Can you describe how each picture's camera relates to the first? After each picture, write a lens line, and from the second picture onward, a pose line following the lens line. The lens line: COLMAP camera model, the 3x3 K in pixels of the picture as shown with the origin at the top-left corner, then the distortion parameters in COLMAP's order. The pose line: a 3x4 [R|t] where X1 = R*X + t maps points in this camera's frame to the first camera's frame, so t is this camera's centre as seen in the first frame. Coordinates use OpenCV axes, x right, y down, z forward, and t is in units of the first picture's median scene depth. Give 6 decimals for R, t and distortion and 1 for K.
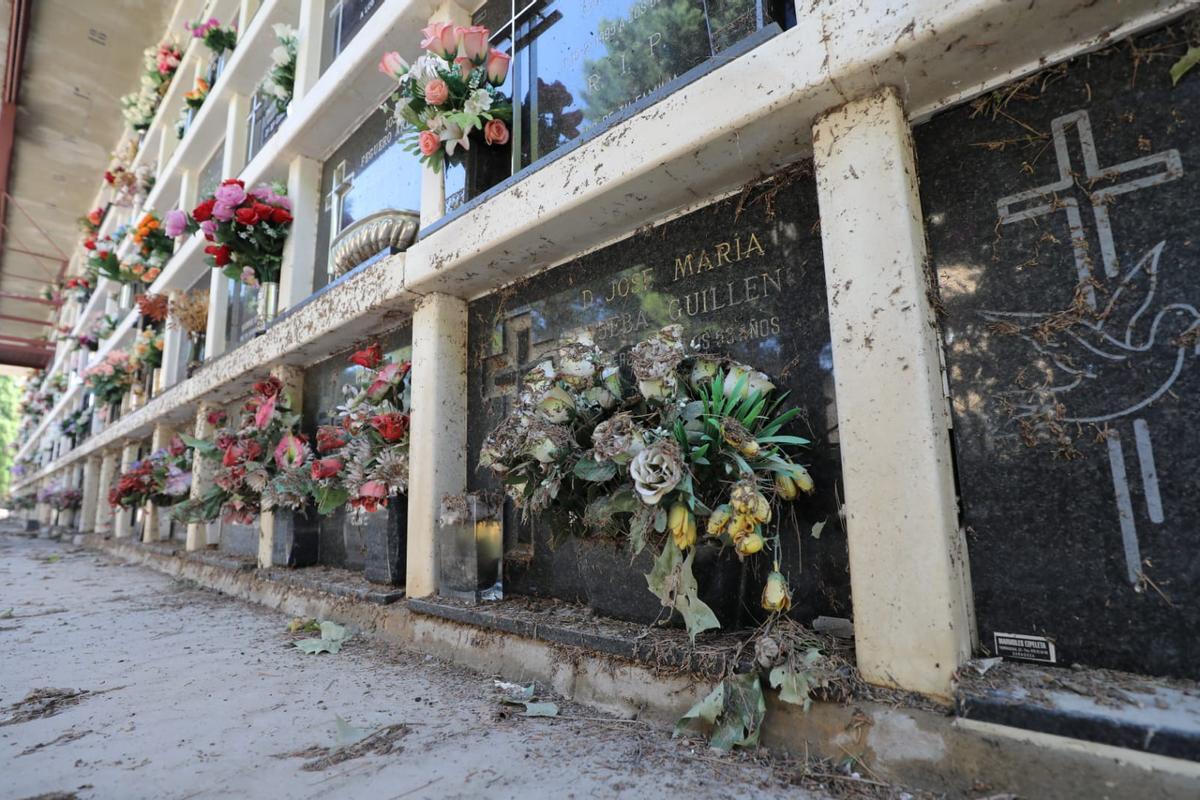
lens RADIAL K [[538.6, 0, 608.6], [0, 538.6, 405.0], [0, 0, 1]] dist [-0.037126, 0.007014]
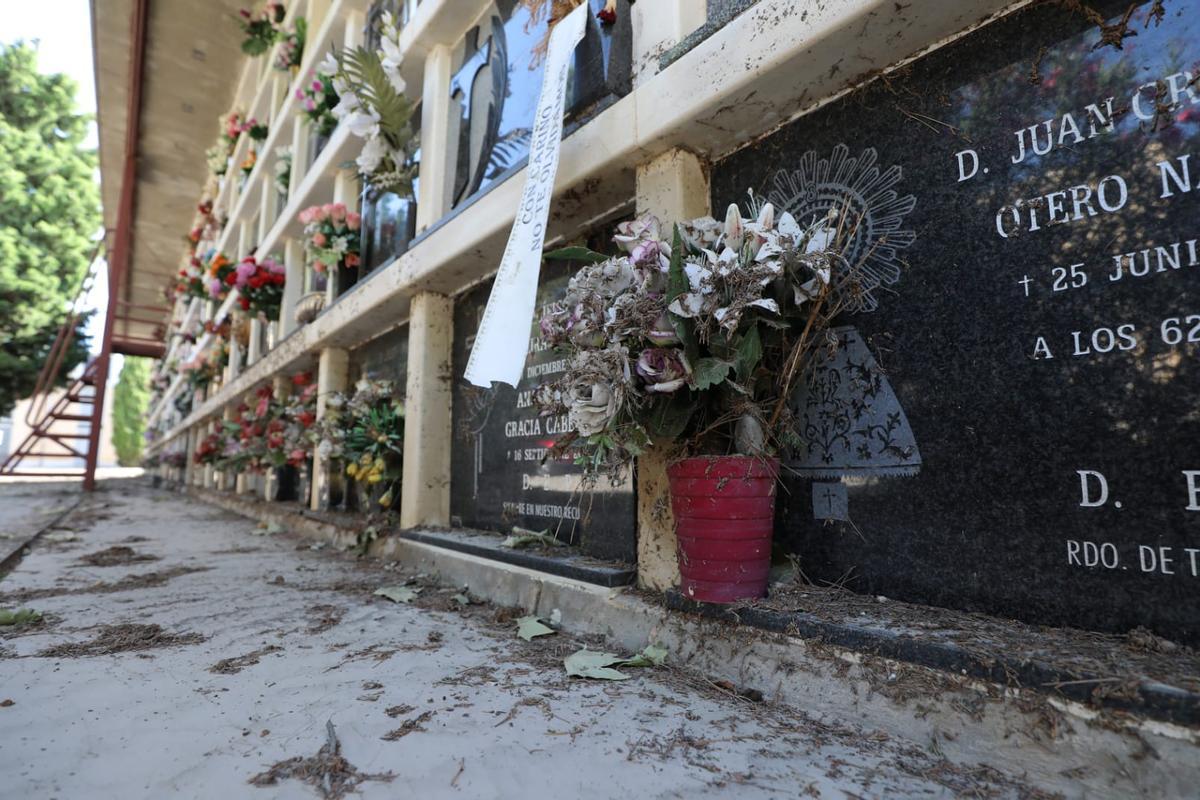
lens RADIAL K [[538.6, 0, 608.6], [0, 538.6, 405.0], [0, 0, 1]] dist [-0.037126, 0.007014]
pose [[0.991006, 0.016876, -0.132752, 0.270667], [-0.011398, 0.999056, 0.041916, -0.031369], [0.133334, -0.040026, 0.990263, -0.209285]]
